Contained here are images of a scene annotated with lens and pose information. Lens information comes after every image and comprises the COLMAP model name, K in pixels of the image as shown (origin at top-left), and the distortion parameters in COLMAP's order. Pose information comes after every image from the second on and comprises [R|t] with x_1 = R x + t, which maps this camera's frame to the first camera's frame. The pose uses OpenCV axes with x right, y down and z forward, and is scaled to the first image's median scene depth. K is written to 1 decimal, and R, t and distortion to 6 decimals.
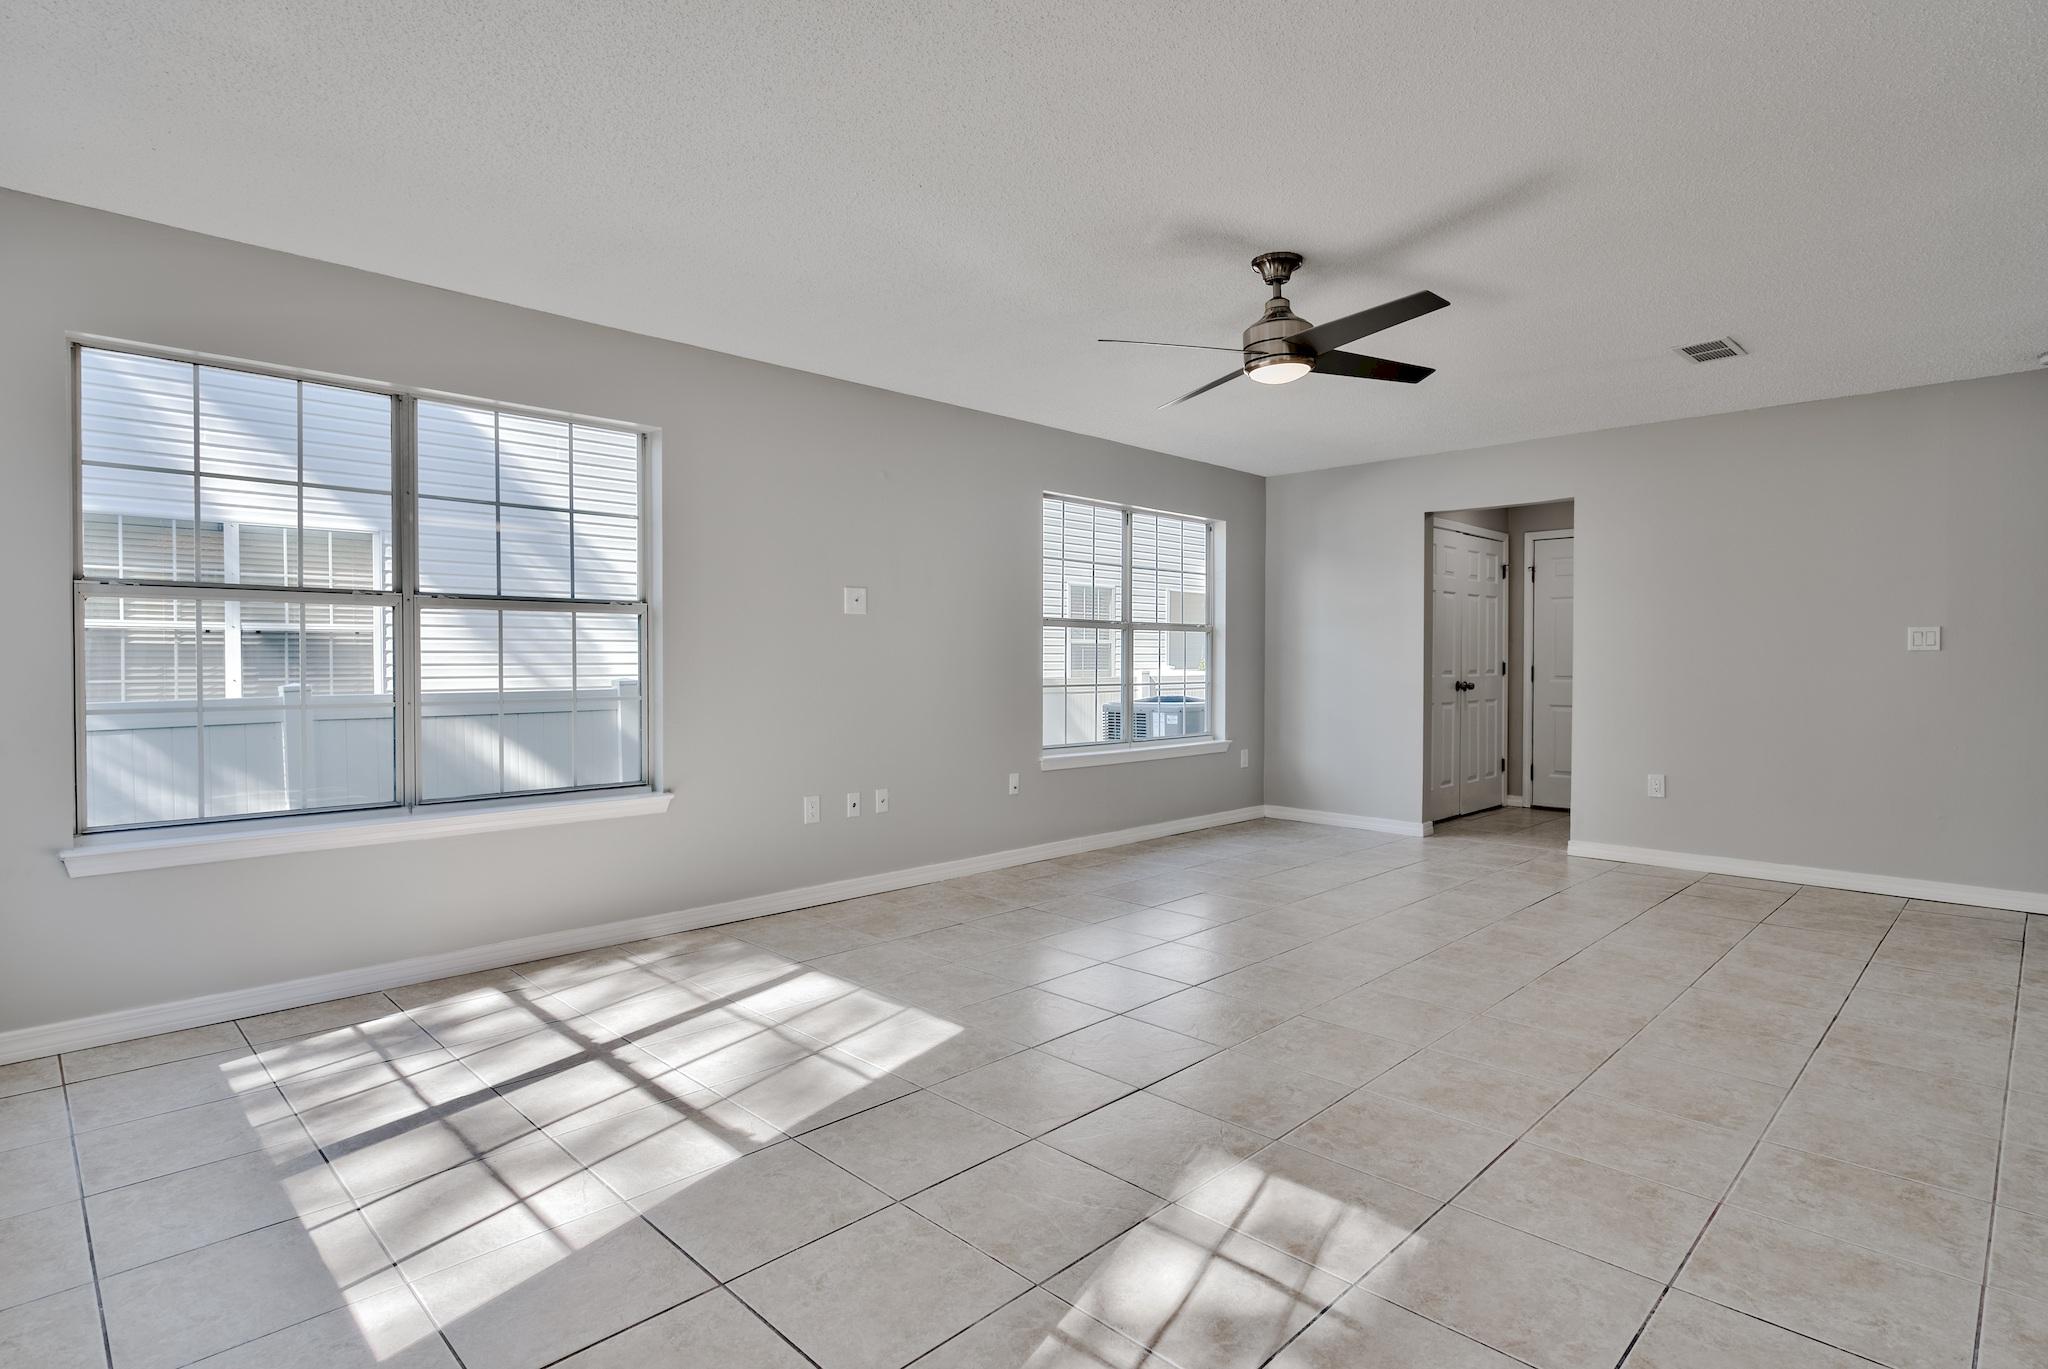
lens RADIAL K [[1036.0, 0, 1024.0], [0, 1036.0, 684.5], [0, 0, 1]] dist [-0.003430, -0.000760]
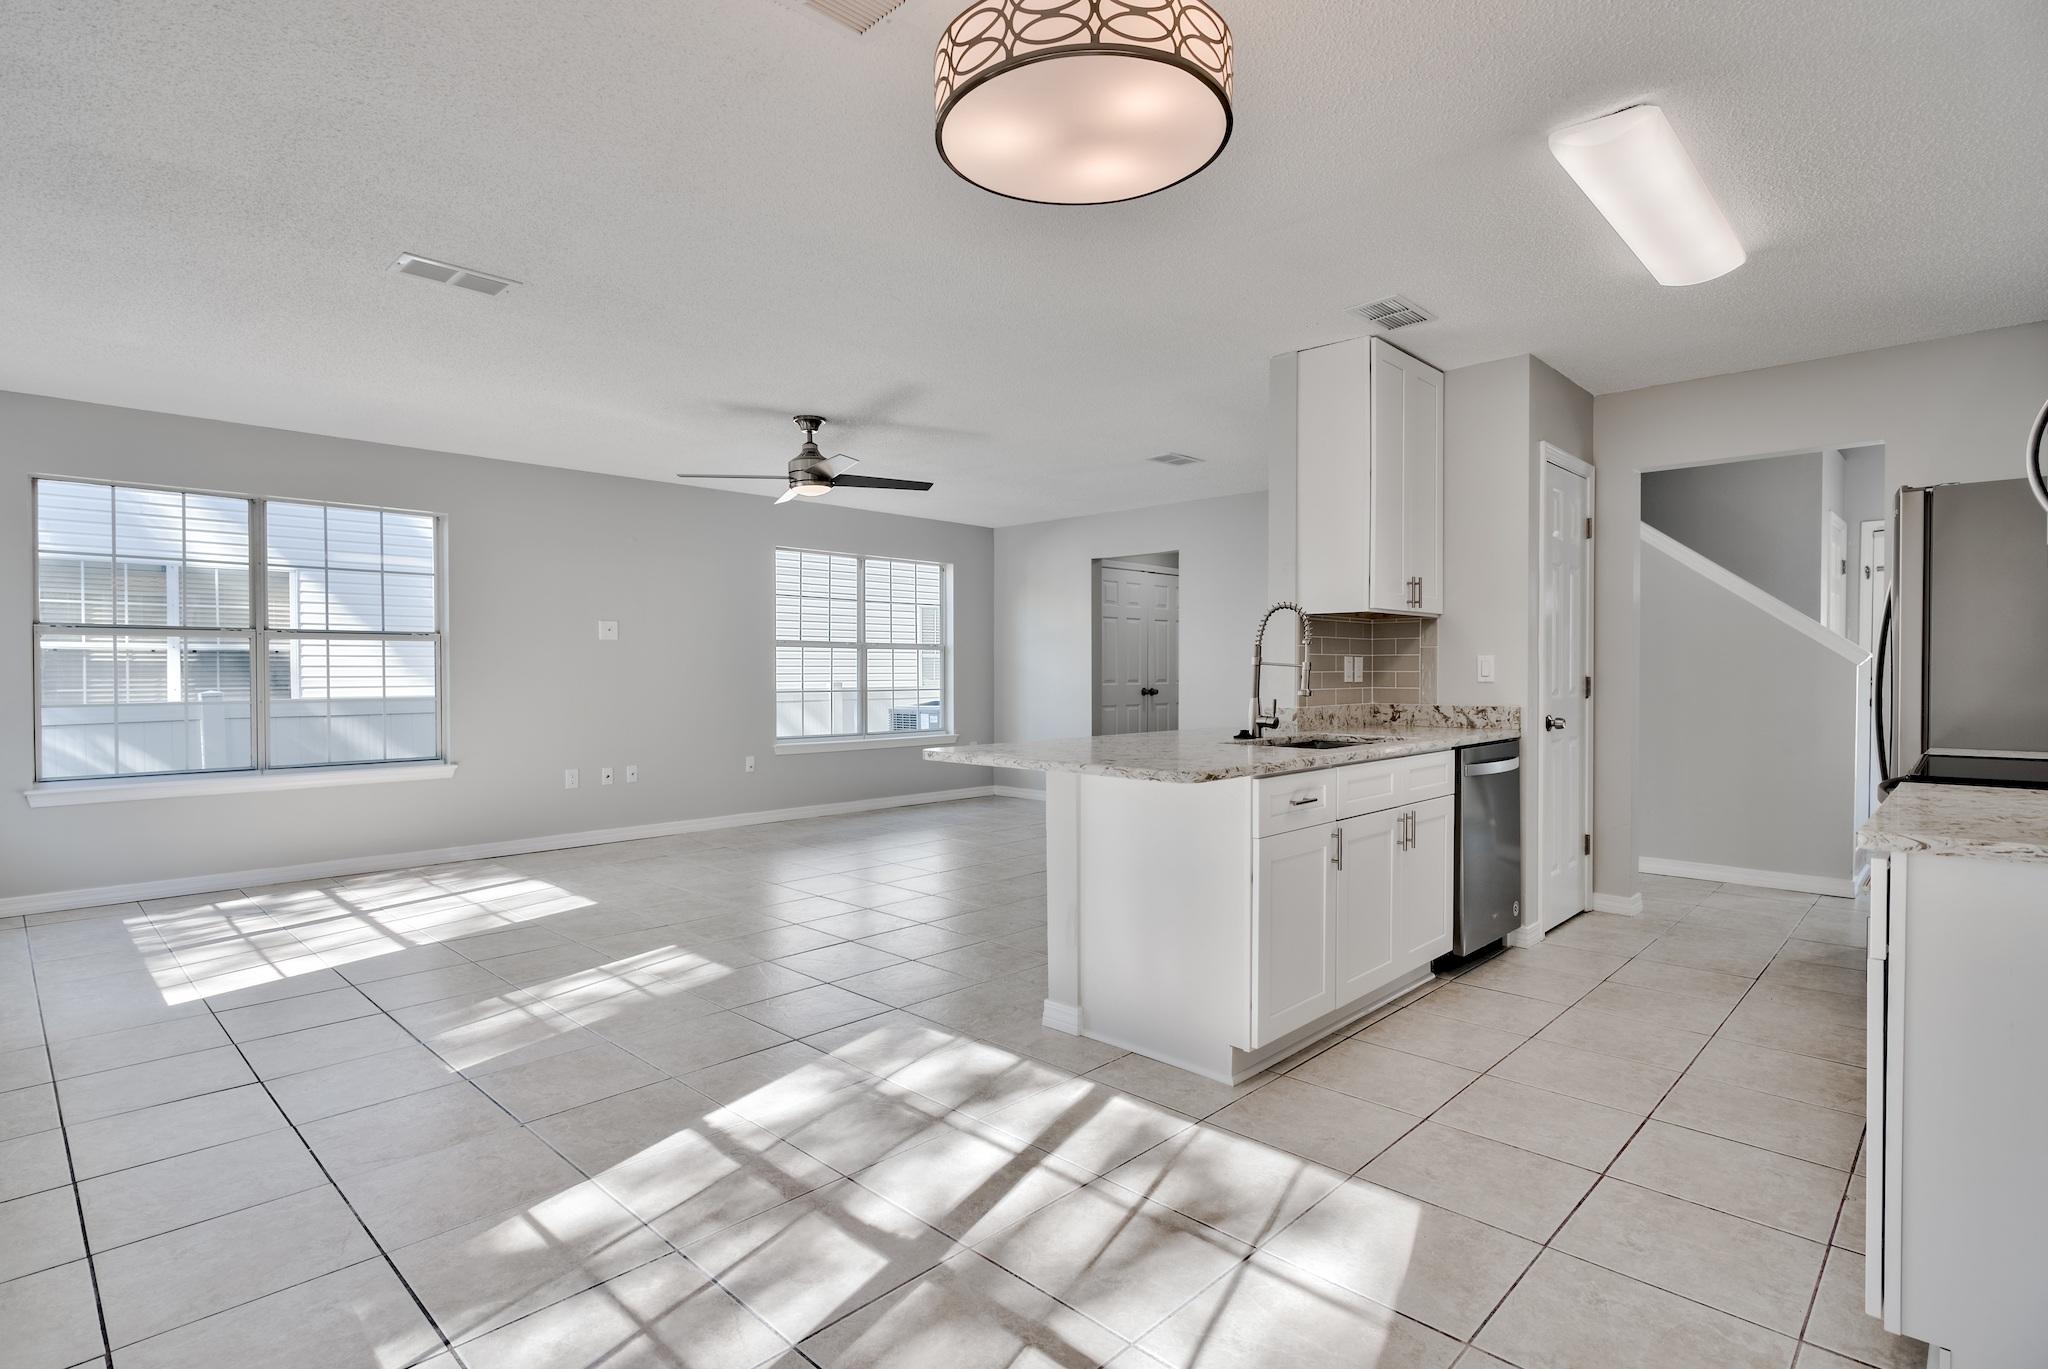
lens RADIAL K [[1009.5, 0, 1013.5], [0, 1009.5, 692.3], [0, 0, 1]] dist [-0.001104, -0.000124]
pose [[0.999913, -0.002427, 0.012957, 0.303522], [0.002464, 0.999993, -0.002845, 0.006772], [-0.012950, 0.002877, 0.999912, -0.305972]]
